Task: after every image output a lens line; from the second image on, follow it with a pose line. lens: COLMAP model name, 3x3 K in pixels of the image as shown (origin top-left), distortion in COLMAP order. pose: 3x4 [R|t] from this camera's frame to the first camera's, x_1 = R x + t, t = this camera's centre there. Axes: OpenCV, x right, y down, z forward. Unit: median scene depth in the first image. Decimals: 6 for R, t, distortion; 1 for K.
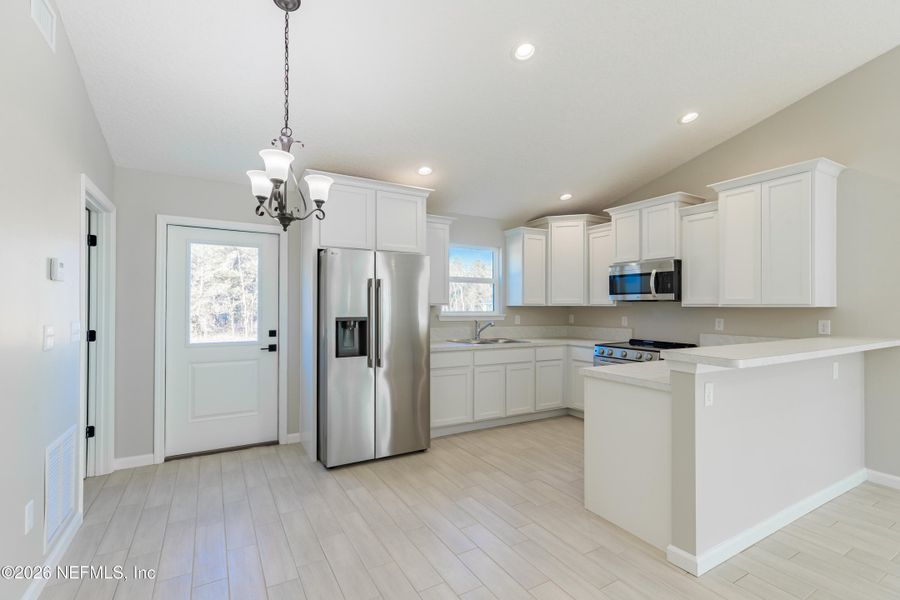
lens RADIAL K [[407.6, 0, 448.0], [0, 407.6, 295.6], [0, 0, 1]] dist [0.012218, -0.001732]
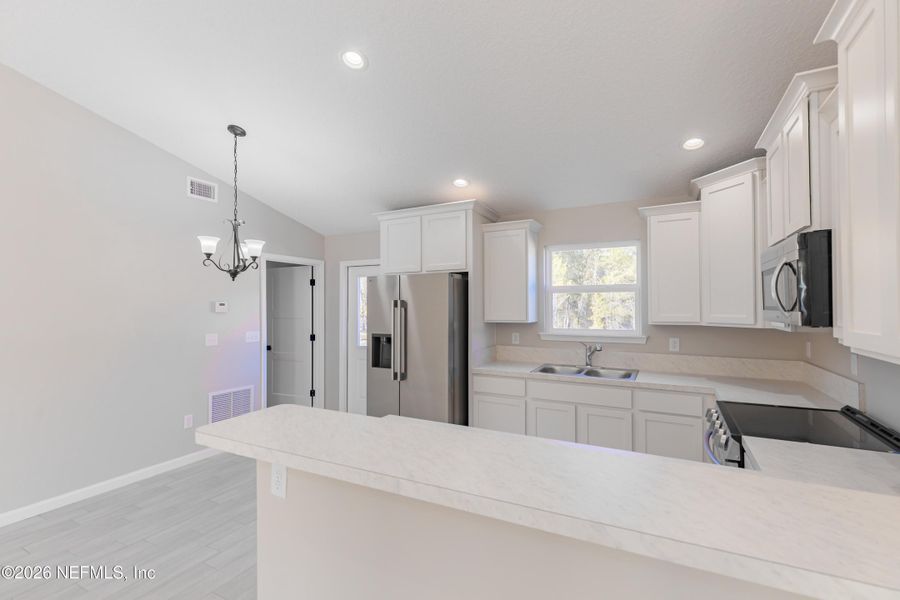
lens RADIAL K [[407.6, 0, 447.8], [0, 407.6, 298.0], [0, 0, 1]] dist [0.012218, -0.001732]
pose [[0.524666, -0.026219, -0.850904, 0.641491], [0.031991, 0.999427, -0.011070, -0.023643], [0.850707, -0.021413, 0.525204, 0.411341]]
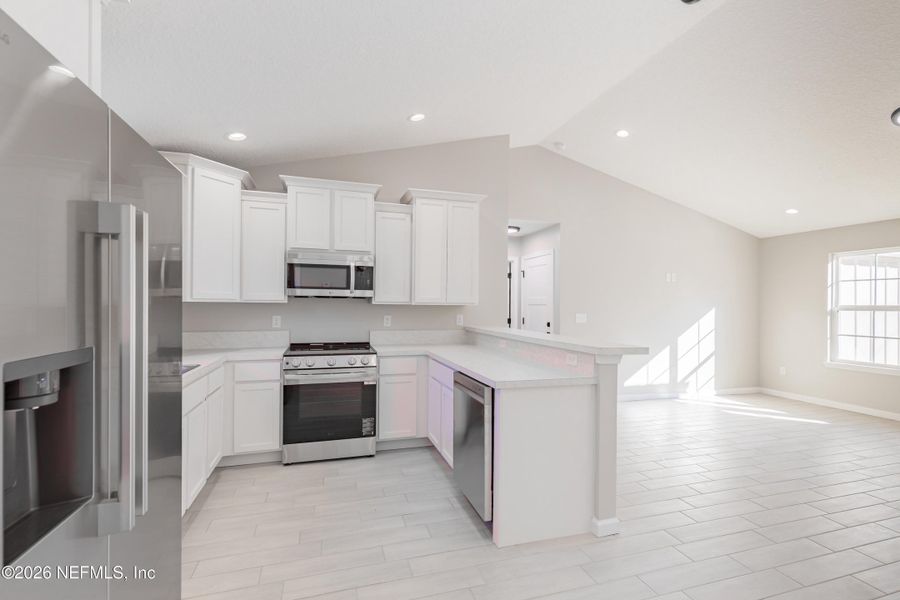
lens RADIAL K [[407.6, 0, 453.8], [0, 407.6, 304.2], [0, 0, 1]] dist [0.012218, -0.001732]
pose [[0.224791, 0.002974, 0.974403, -0.291383], [-0.034202, 0.999403, 0.004840, 0.013956], [-0.973807, -0.034414, 0.224758, 0.538471]]
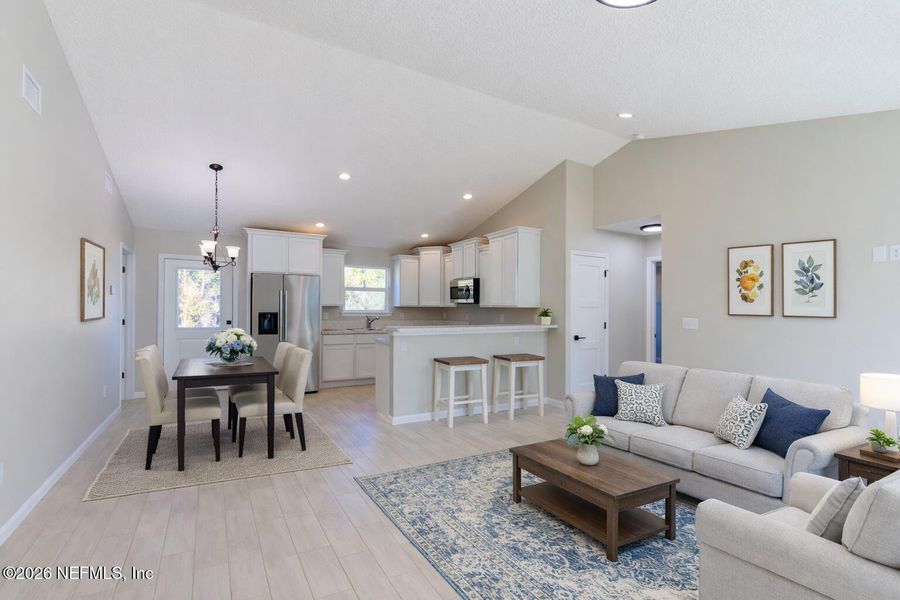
lens RADIAL K [[407.6, 0, 451.5], [0, 407.6, 306.6], [0, 0, 1]] dist [0.012218, -0.001732]
pose [[0.999995, 0.001604, -0.002596, 0.421571], [-0.001535, 0.999658, 0.026091, -0.015236], [0.002637, -0.026087, 0.999656, -0.582297]]
